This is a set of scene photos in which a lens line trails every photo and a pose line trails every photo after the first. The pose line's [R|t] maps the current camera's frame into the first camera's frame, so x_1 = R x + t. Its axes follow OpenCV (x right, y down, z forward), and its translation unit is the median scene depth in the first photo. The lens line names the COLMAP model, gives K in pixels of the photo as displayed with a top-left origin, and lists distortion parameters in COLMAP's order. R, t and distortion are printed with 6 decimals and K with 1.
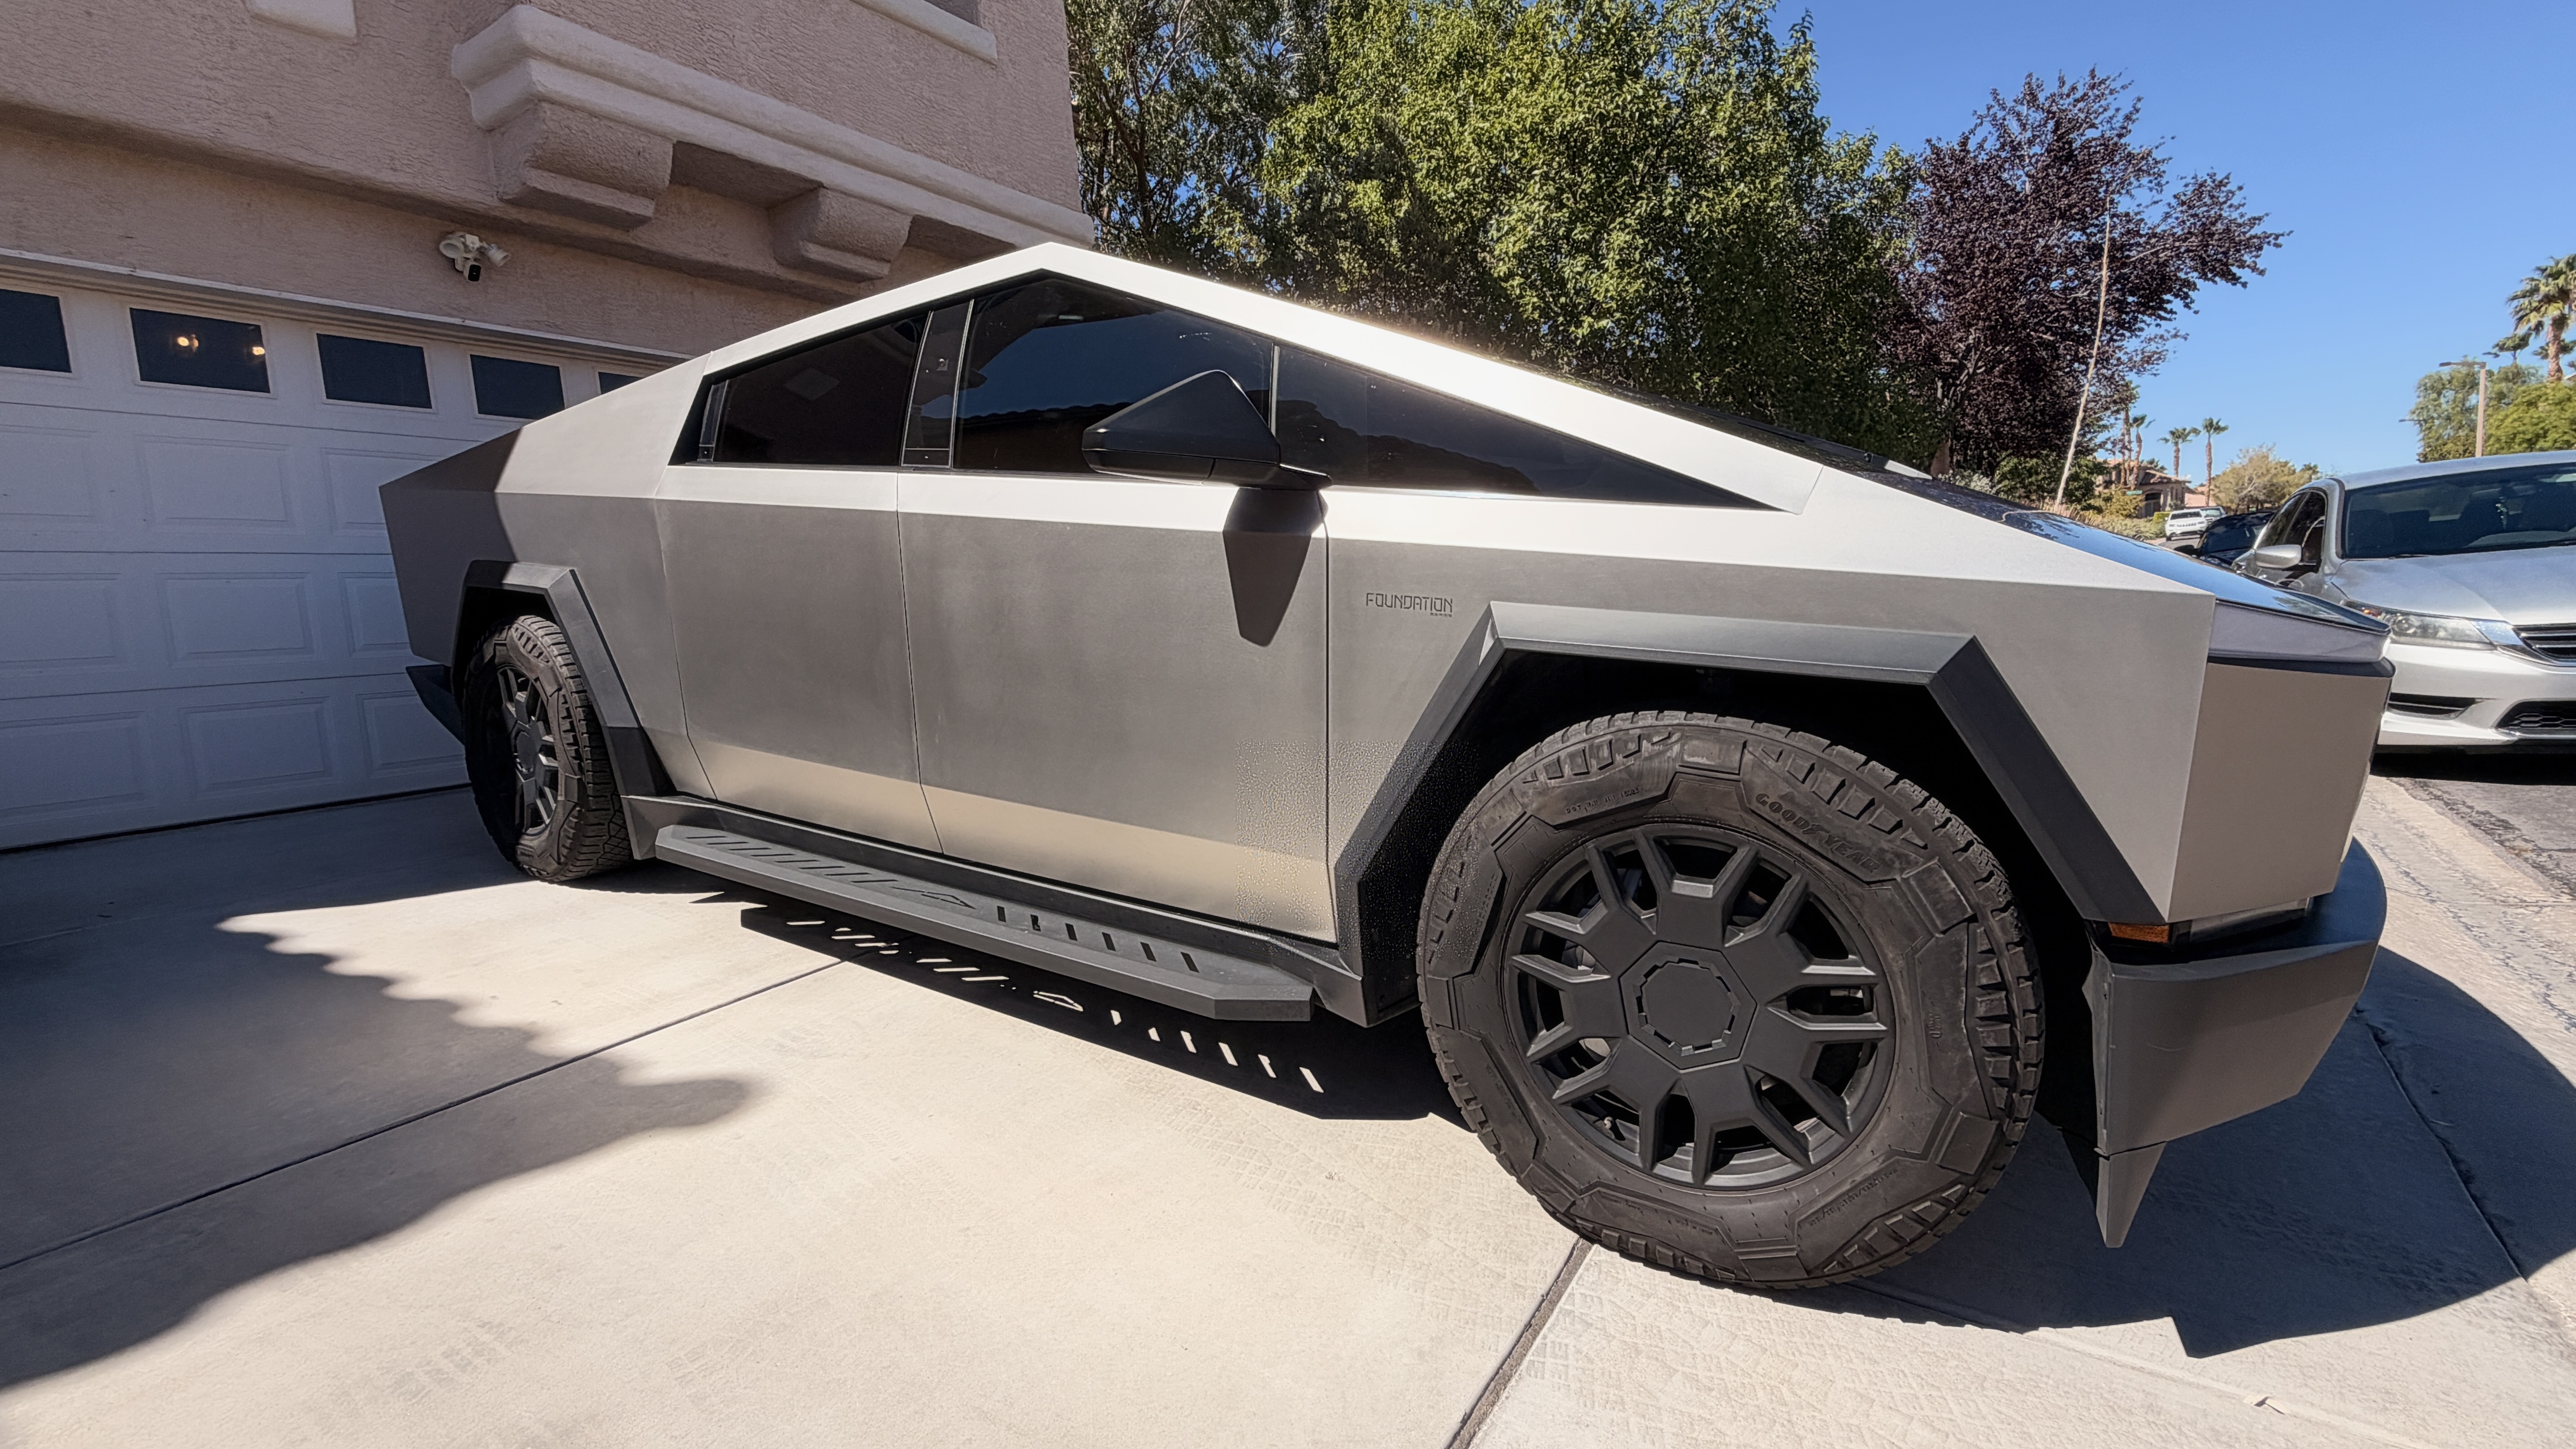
lens RADIAL K [[1158.9, 0, 1282.4], [0, 1158.9, 724.7], [0, 0, 1]] dist [0.000488, -0.000289]
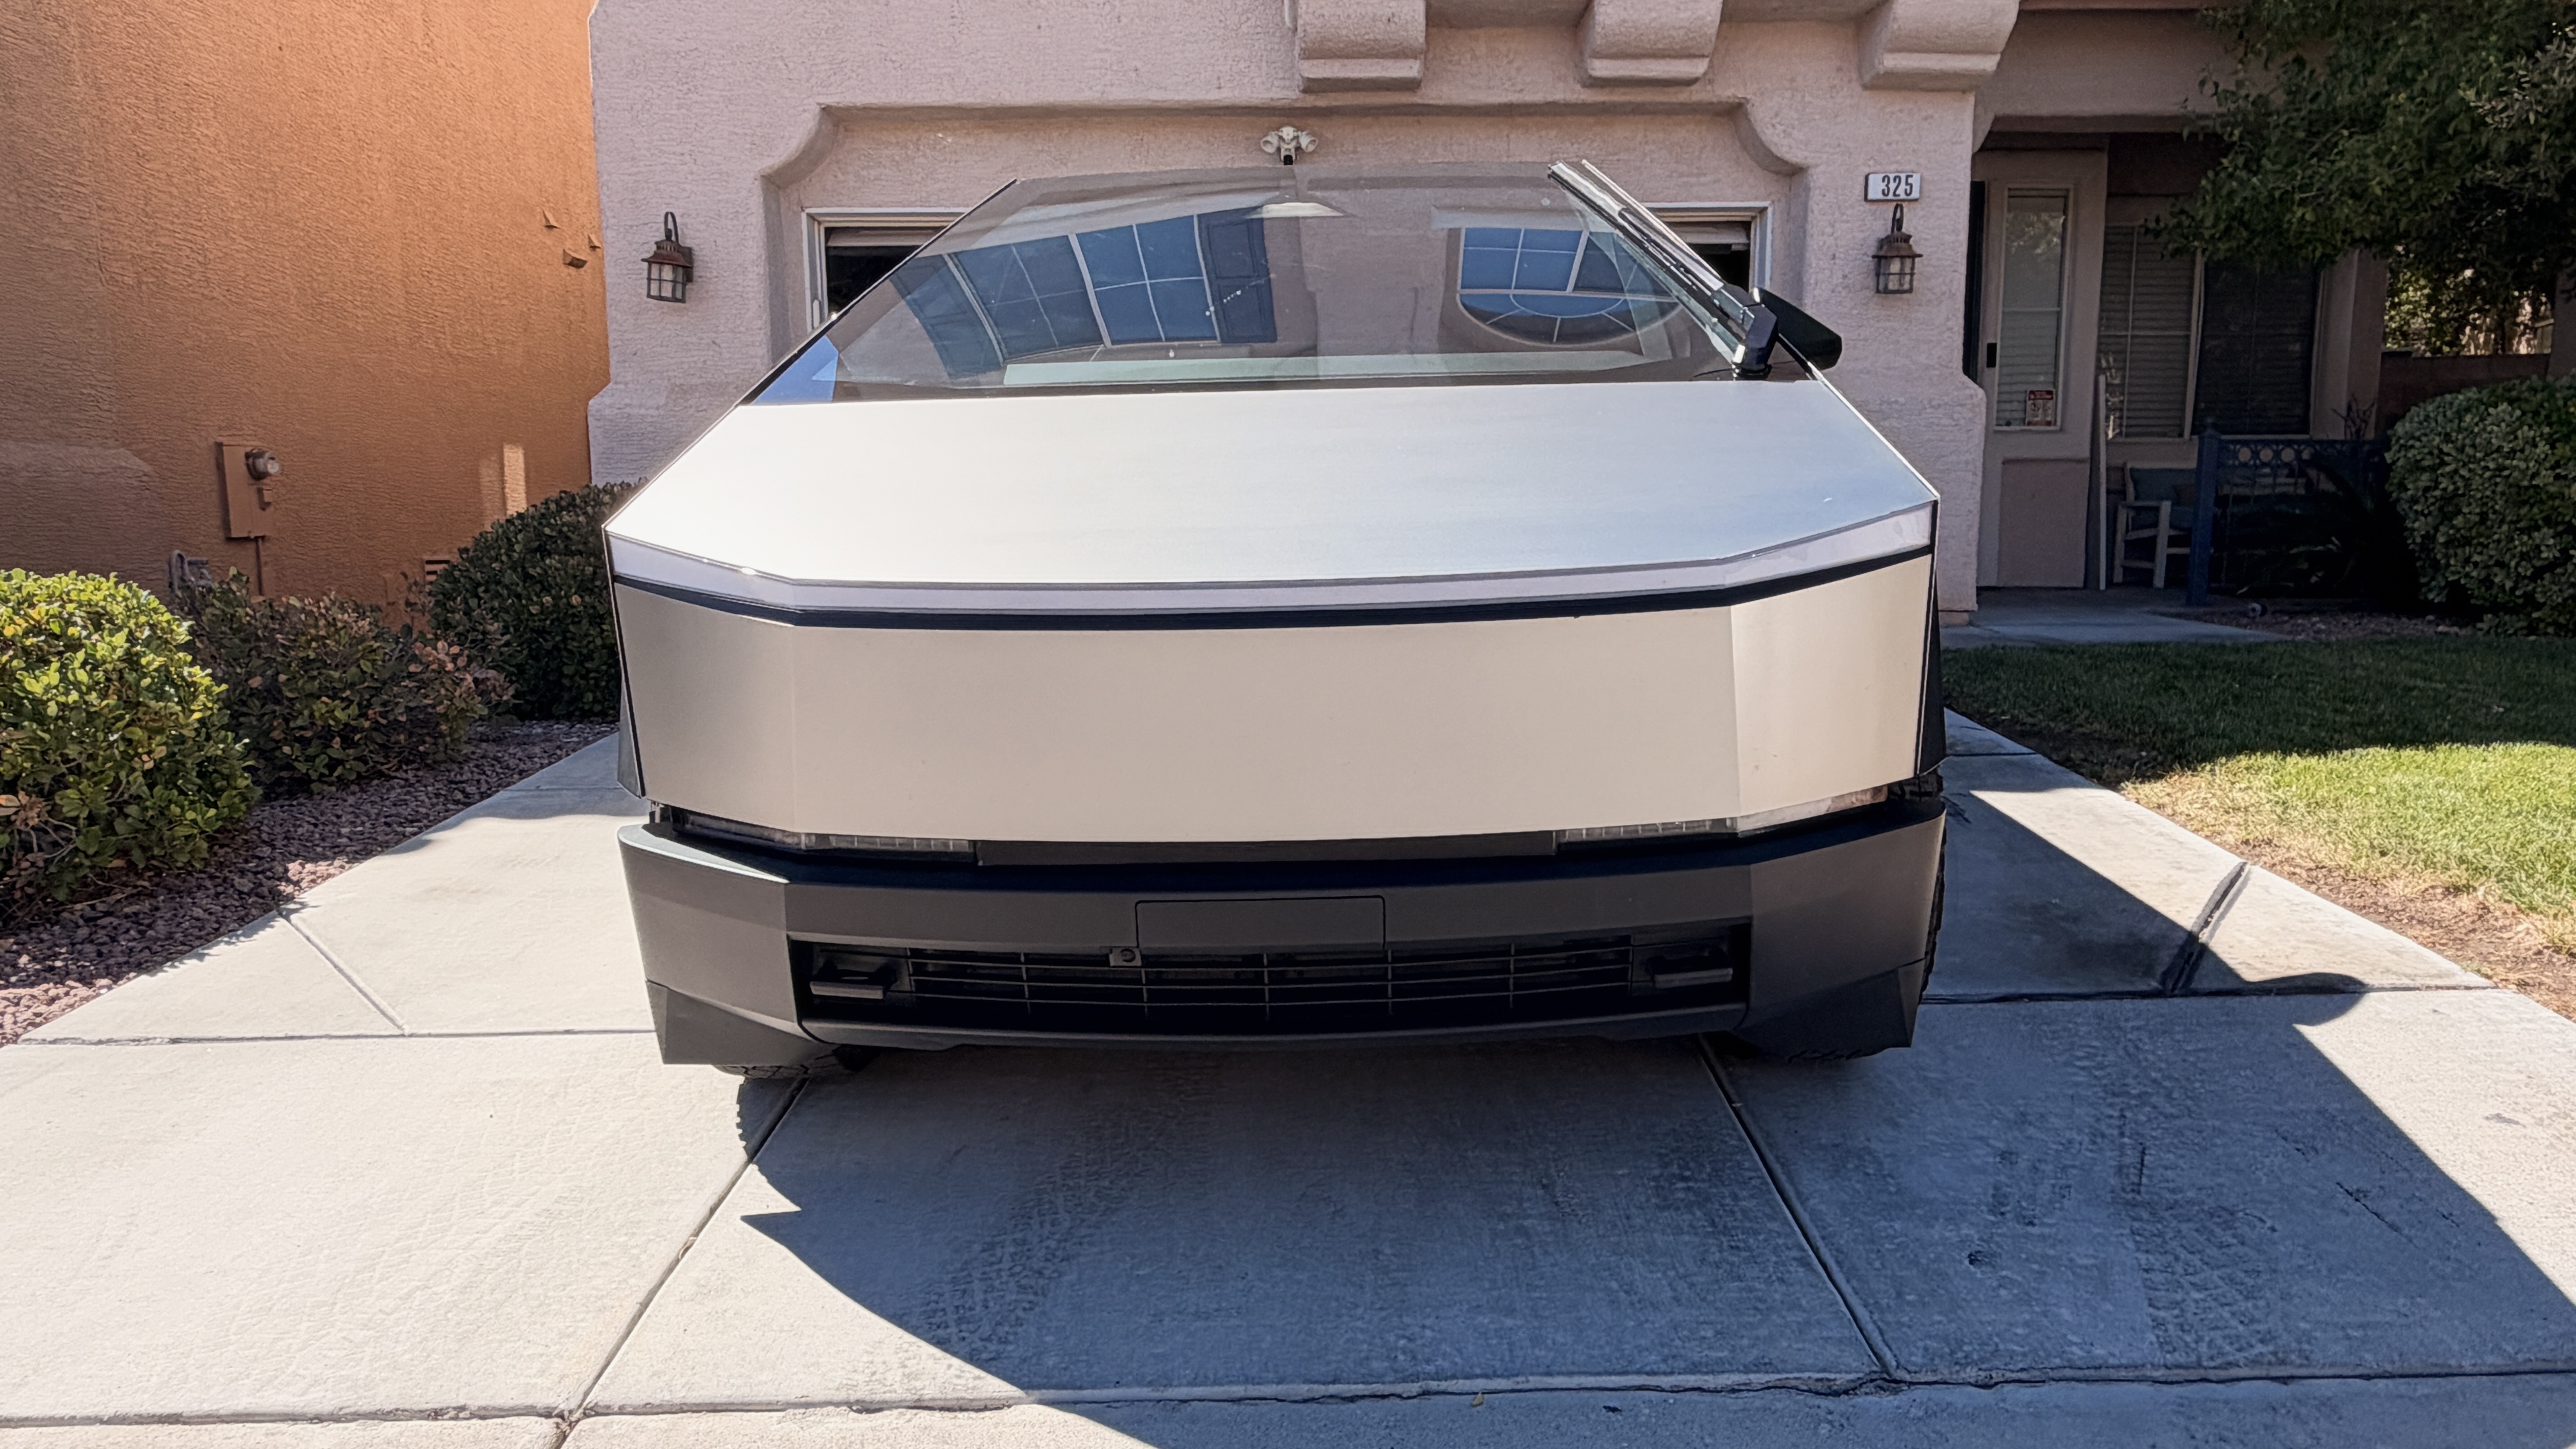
lens RADIAL K [[1661.7, 0, 1288.0], [0, 1661.7, 724.5], [0, 0, 1]] dist [-0.005923, -0.000779]
pose [[0.520801, 0.160795, -0.838398, 0.867054], [-0.112715, 0.986455, 0.119174, -0.062072], [0.846204, 0.032434, 0.531871, 0.219080]]
